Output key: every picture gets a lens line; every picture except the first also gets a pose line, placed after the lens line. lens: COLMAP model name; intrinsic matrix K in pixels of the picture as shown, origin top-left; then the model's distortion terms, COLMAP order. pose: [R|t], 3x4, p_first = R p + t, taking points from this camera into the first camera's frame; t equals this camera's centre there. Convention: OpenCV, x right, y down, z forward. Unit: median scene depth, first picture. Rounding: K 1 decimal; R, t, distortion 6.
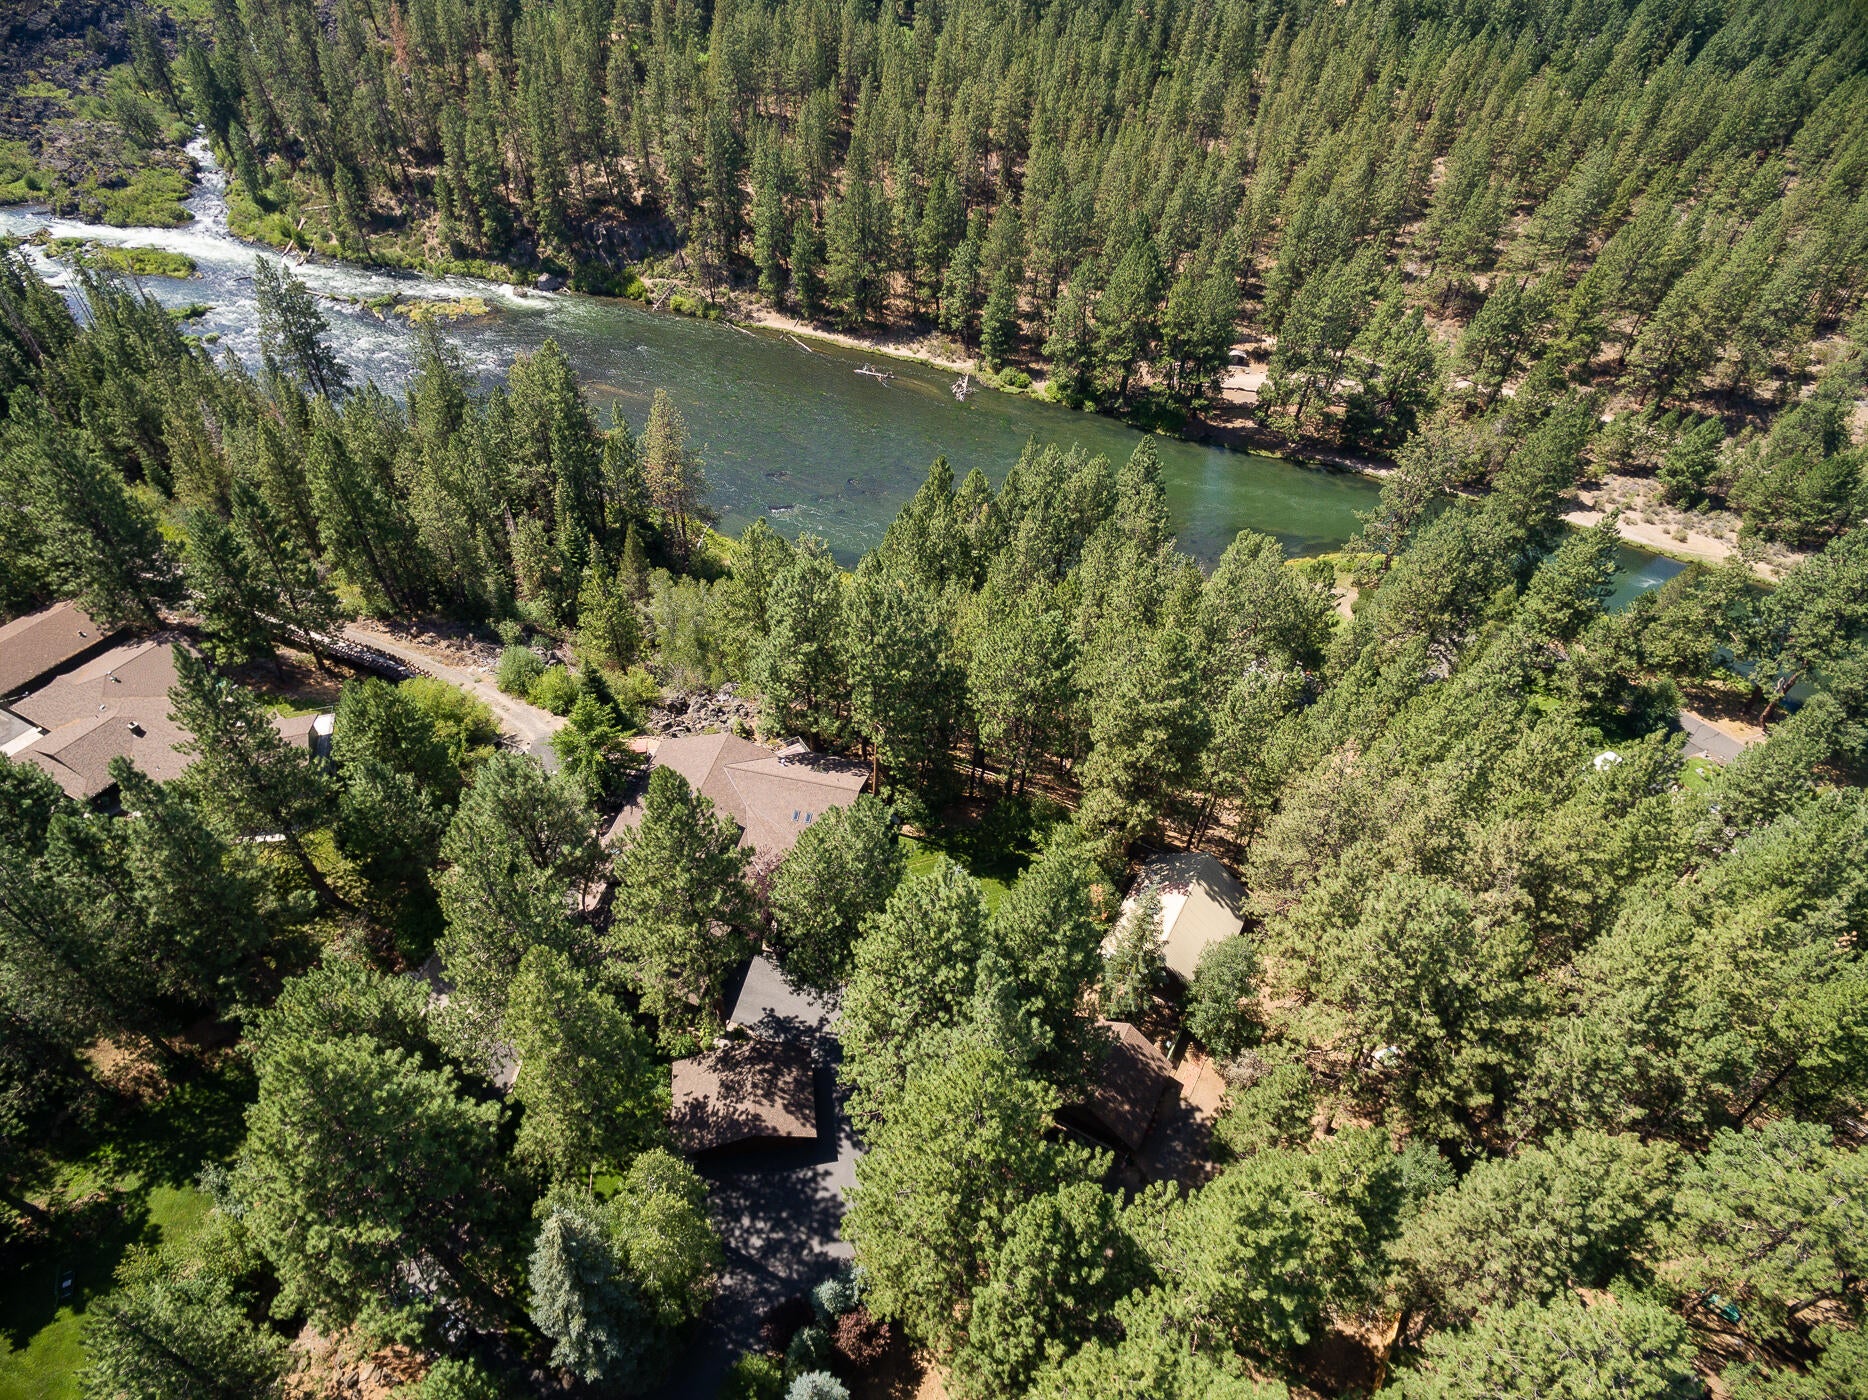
lens RADIAL K [[1016.4, 0, 934.0], [0, 1016.4, 700.0], [0, 0, 1]] dist [0.002495, 0.001780]
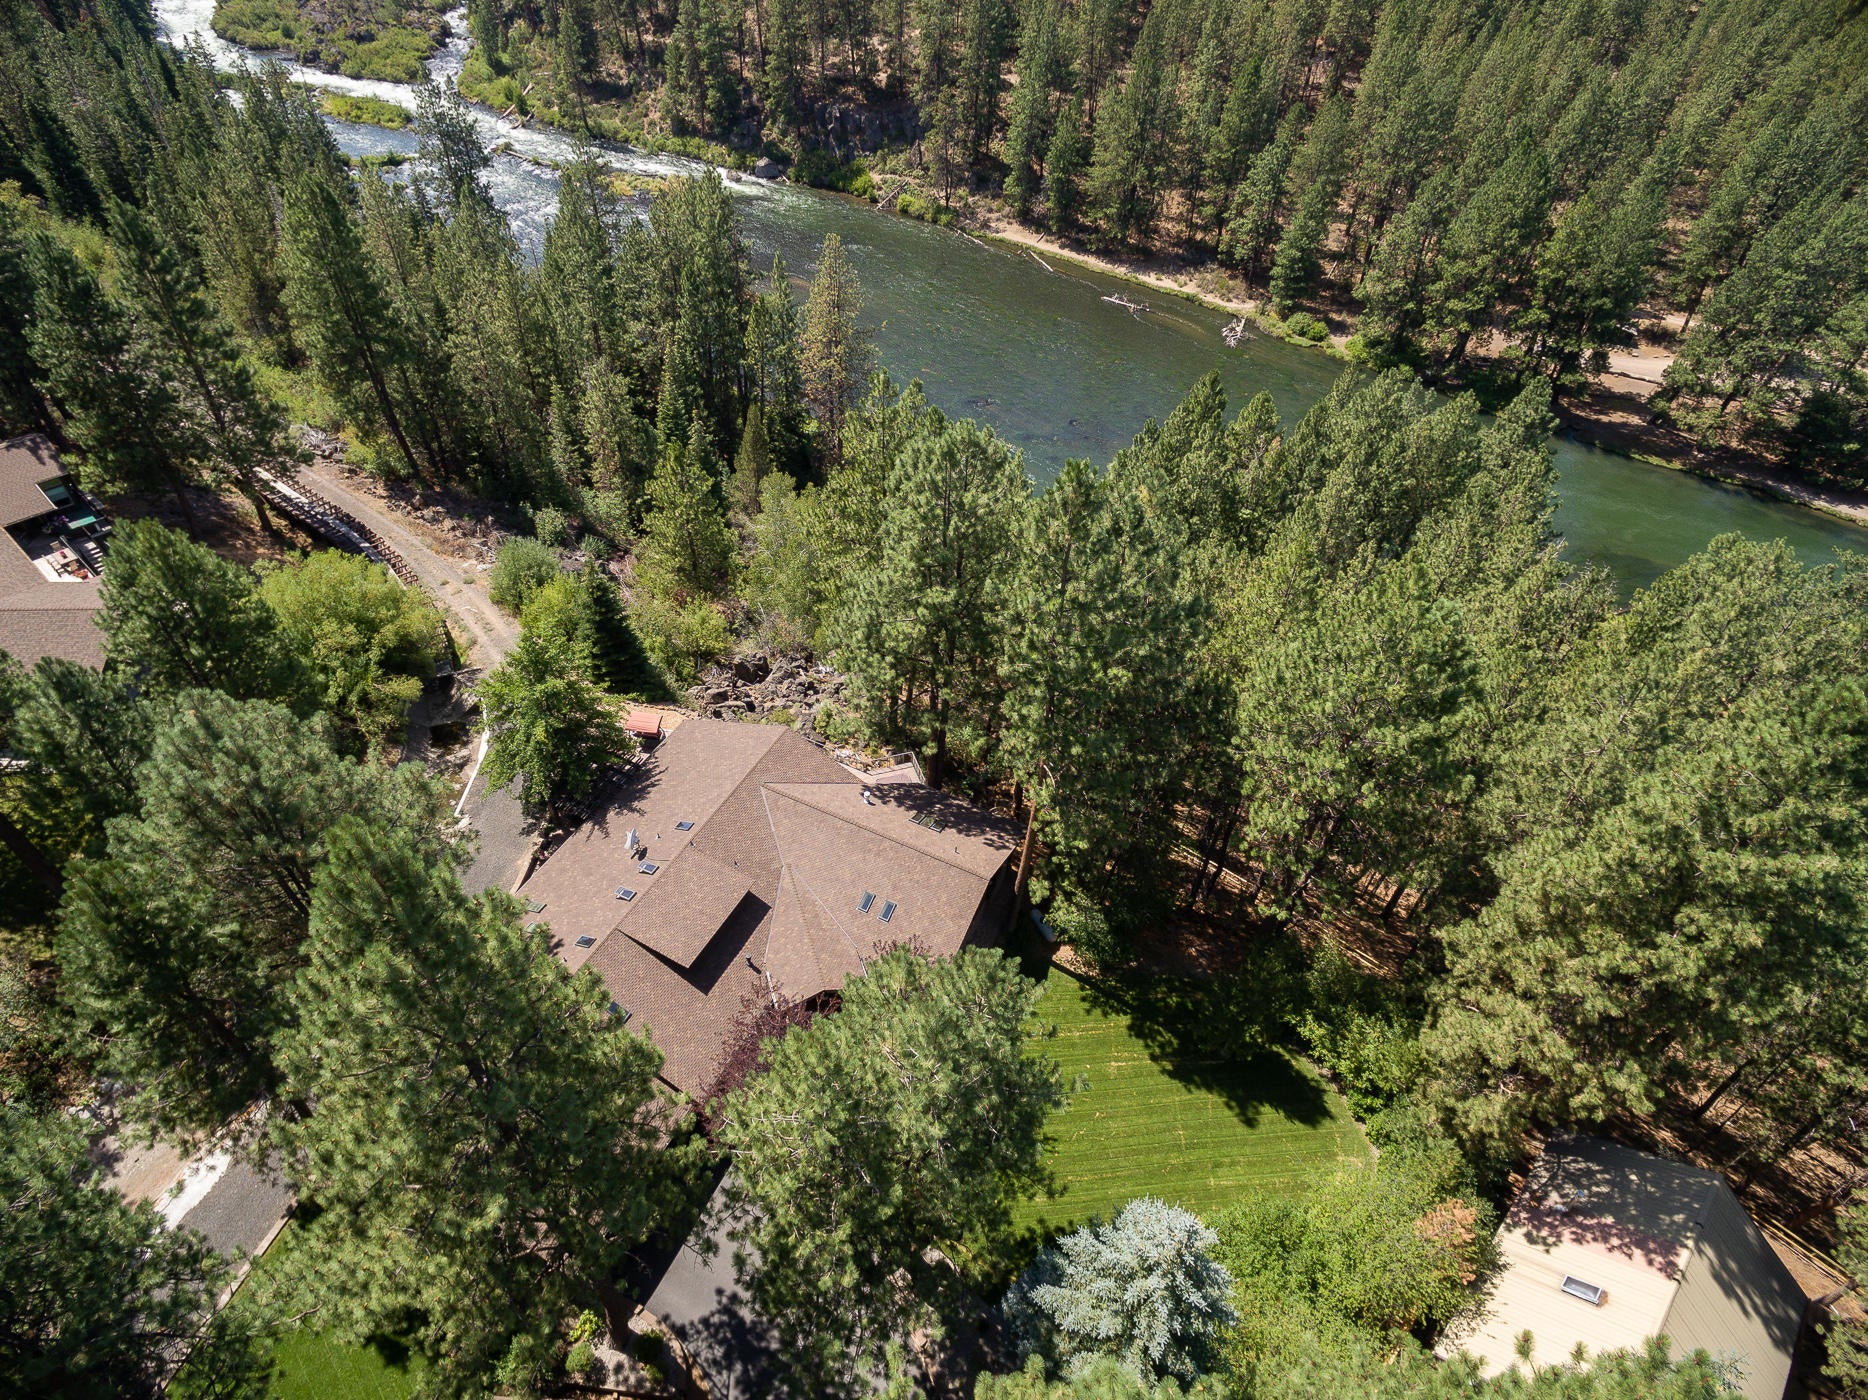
lens RADIAL K [[1016.4, 0, 934.0], [0, 1016.4, 700.0], [0, 0, 1]] dist [0.002495, 0.001780]
pose [[0.969146, 0.170845, -0.177673, -0.009457], [-0.170552, 0.985201, 0.017034, -0.002671], [0.177954, 0.013794, 0.983942, 0.188456]]
